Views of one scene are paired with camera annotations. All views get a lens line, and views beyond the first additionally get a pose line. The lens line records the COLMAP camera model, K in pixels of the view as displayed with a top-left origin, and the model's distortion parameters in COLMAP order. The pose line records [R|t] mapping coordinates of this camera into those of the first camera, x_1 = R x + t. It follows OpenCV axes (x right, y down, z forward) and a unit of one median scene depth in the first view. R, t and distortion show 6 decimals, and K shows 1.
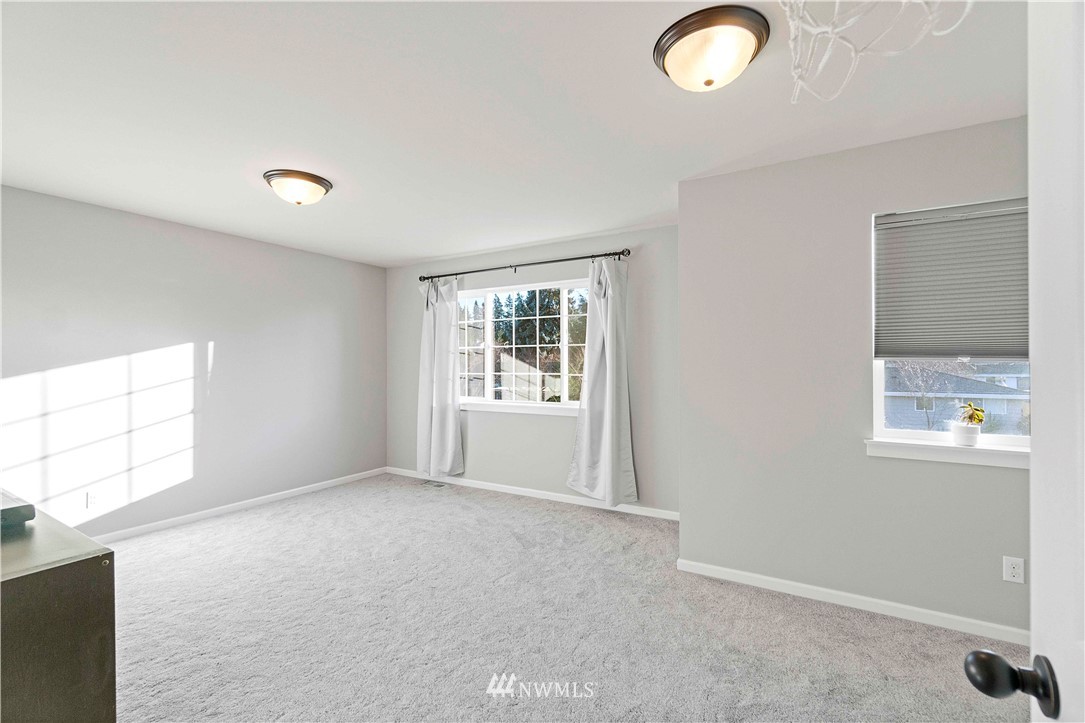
lens RADIAL K [[475.3, 0, 537.6], [0, 475.3, 361.2], [0, 0, 1]] dist [-0.000167, -0.000178]
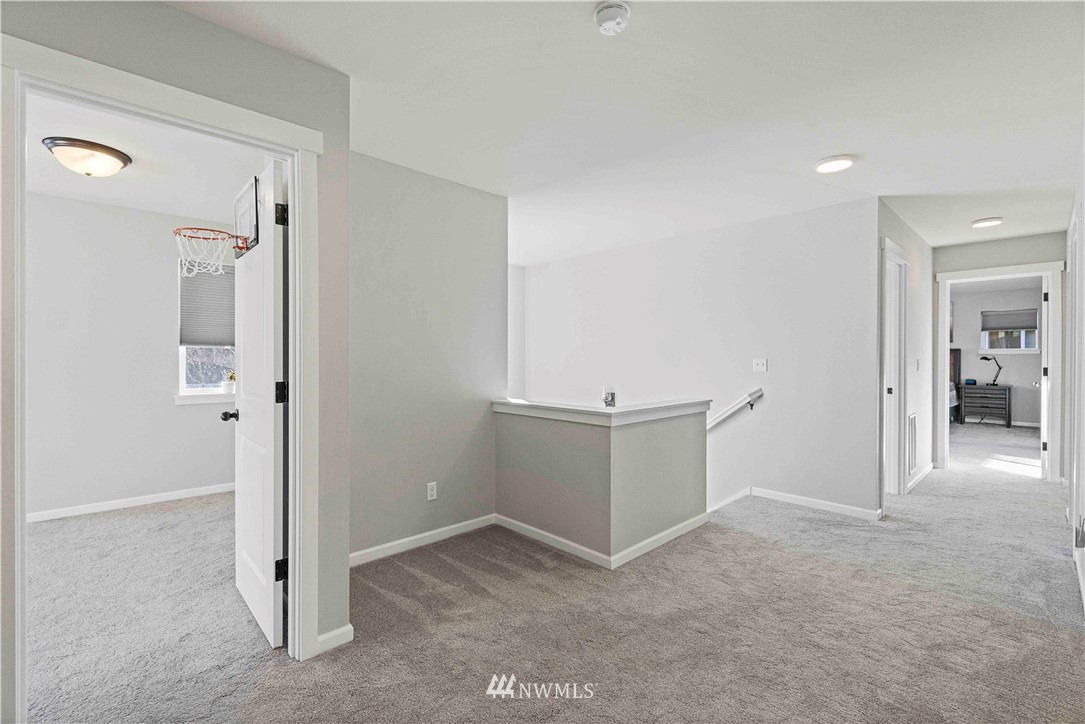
lens RADIAL K [[475.3, 0, 537.6], [0, 475.3, 361.7], [0, 0, 1]] dist [-0.000167, -0.000178]
pose [[0.272079, -0.009667, 0.962226, -0.546204], [-0.003201, 0.999935, 0.010951, 0.027582], [-0.962270, -0.006060, 0.272030, -0.652571]]
